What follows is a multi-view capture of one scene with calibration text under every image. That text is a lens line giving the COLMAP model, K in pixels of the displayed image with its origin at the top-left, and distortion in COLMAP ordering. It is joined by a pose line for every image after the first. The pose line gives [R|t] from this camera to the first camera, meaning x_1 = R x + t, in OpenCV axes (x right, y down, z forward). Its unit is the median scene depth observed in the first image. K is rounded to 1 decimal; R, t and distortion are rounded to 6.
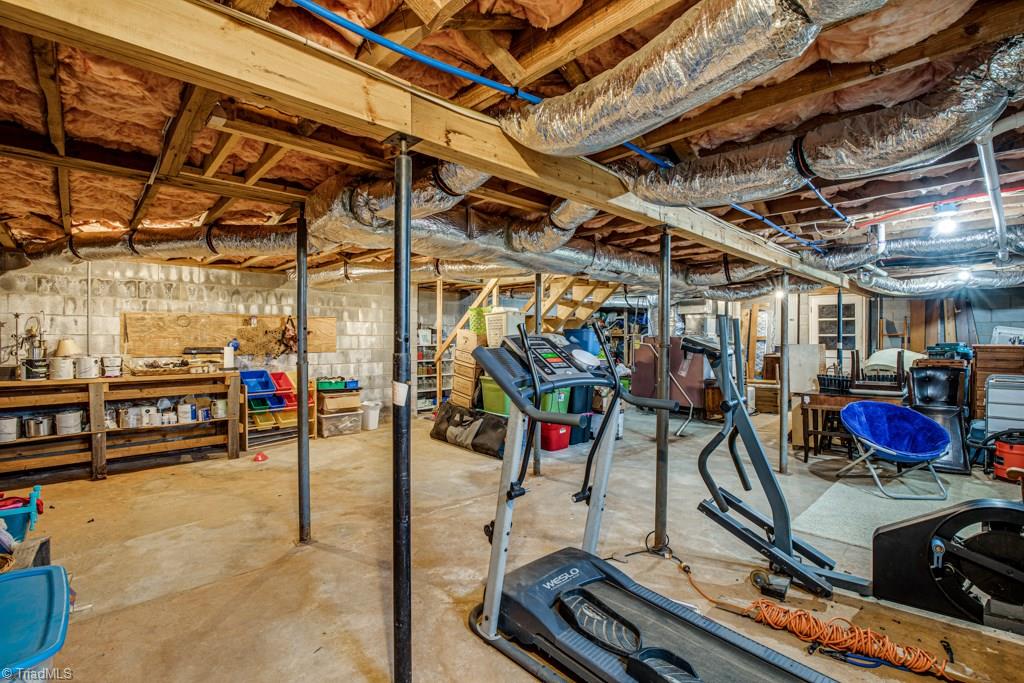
lens RADIAL K [[468.9, 0, 516.8], [0, 468.9, 340.9], [0, 0, 1]] dist [-0.039924, 0.008468]
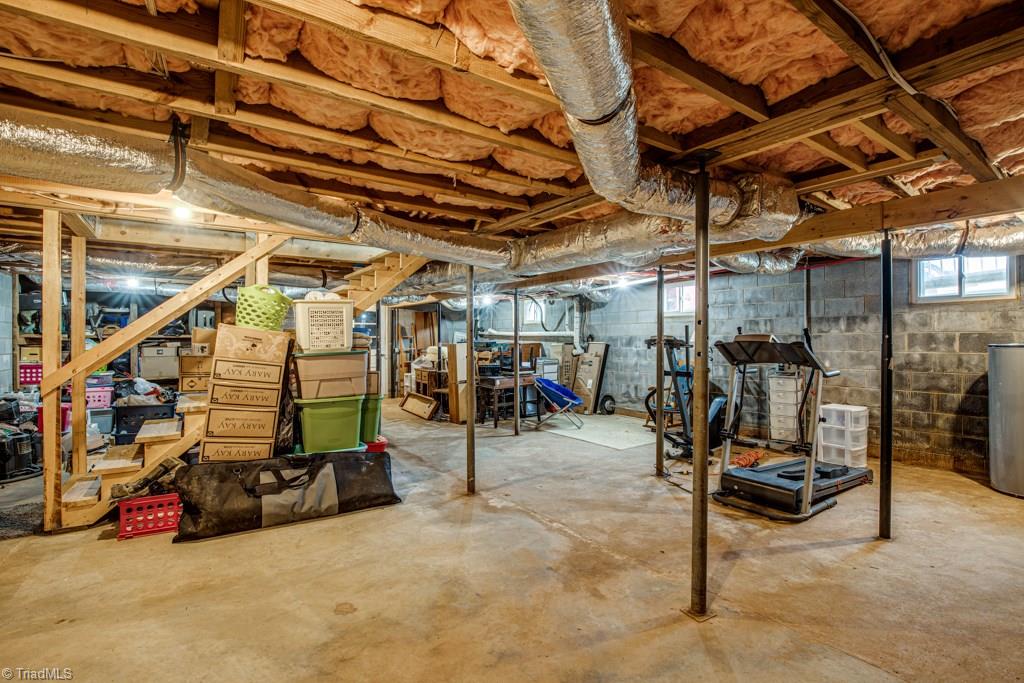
lens RADIAL K [[468.9, 0, 515.5], [0, 468.9, 339.9], [0, 0, 1]] dist [-0.039924, 0.008468]
pose [[0.148575, -0.002558, 0.988898, -1.069936], [0.010122, 0.999948, 0.001065, -0.003476], [-0.988849, 0.009852, 0.148593, 1.026939]]
